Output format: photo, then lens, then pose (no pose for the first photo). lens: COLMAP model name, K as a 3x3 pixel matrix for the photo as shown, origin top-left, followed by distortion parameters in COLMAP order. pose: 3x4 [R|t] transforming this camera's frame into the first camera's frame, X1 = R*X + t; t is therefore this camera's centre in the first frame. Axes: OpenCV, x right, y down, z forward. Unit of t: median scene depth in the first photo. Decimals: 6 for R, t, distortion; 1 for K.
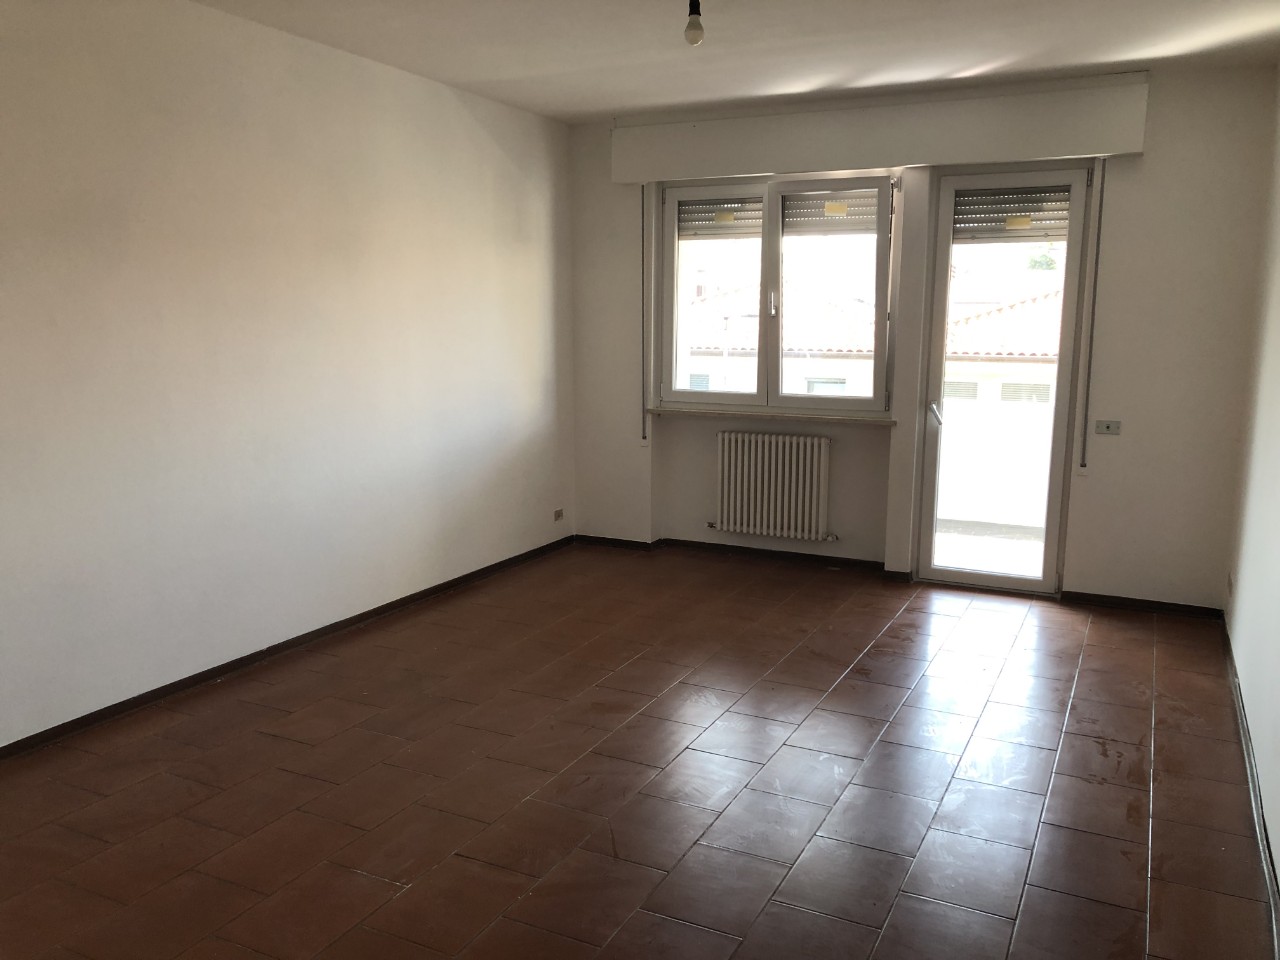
lens RADIAL K [[1040.4, 0, 634.2], [0, 1040.4, 472.5], [0, 0, 1]] dist [0.008124, 0.000420]
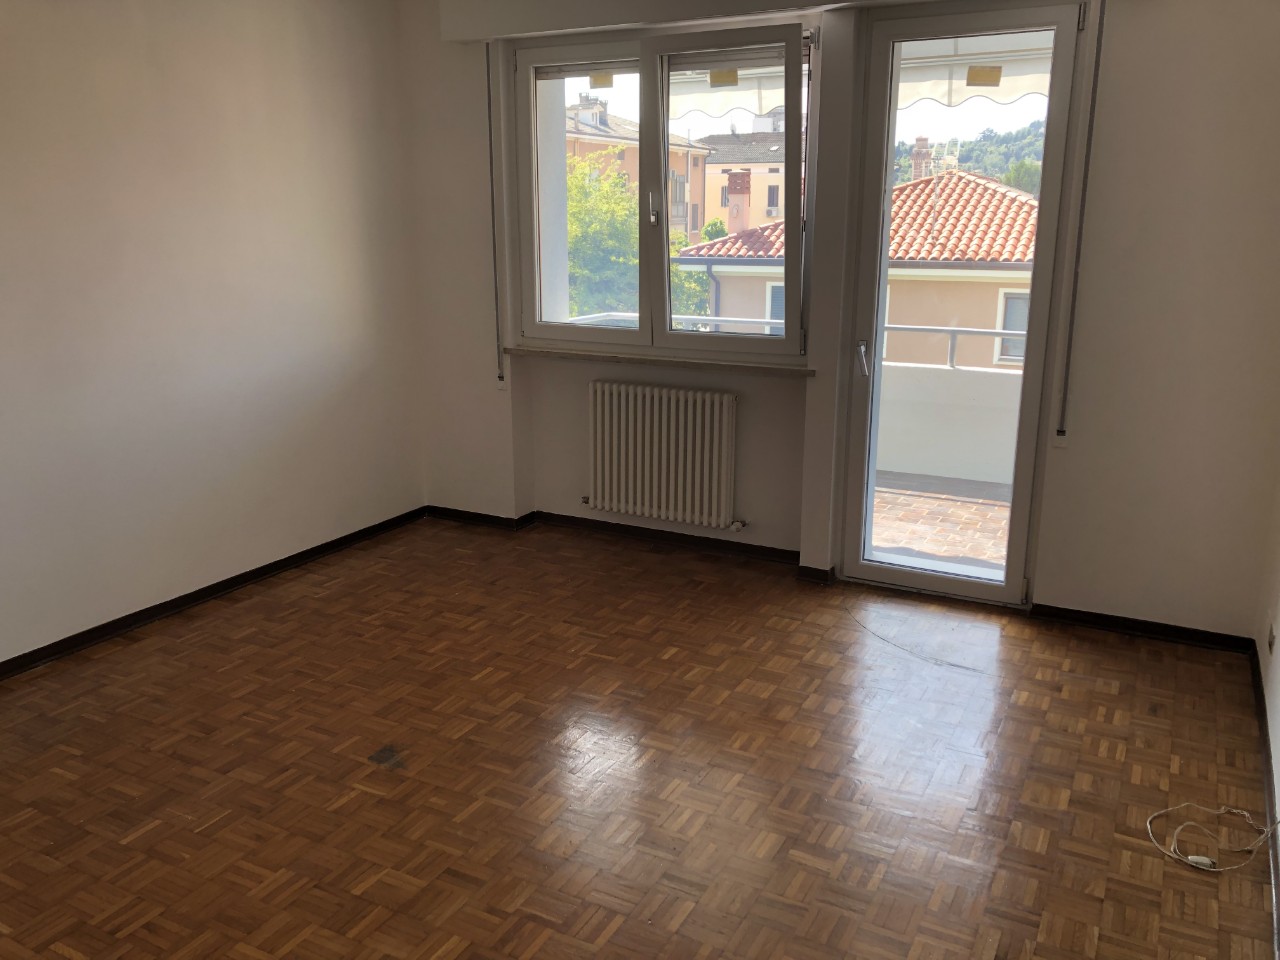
lens RADIAL K [[1040.4, 0, 639.5], [0, 1040.4, 479.3], [0, 0, 1]] dist [0.008124, 0.000420]
pose [[0.999389, -0.028284, 0.020518, 0.102080], [0.025595, 0.992298, 0.121198, -0.059950], [-0.023788, -0.120599, 0.992416, 0.238381]]
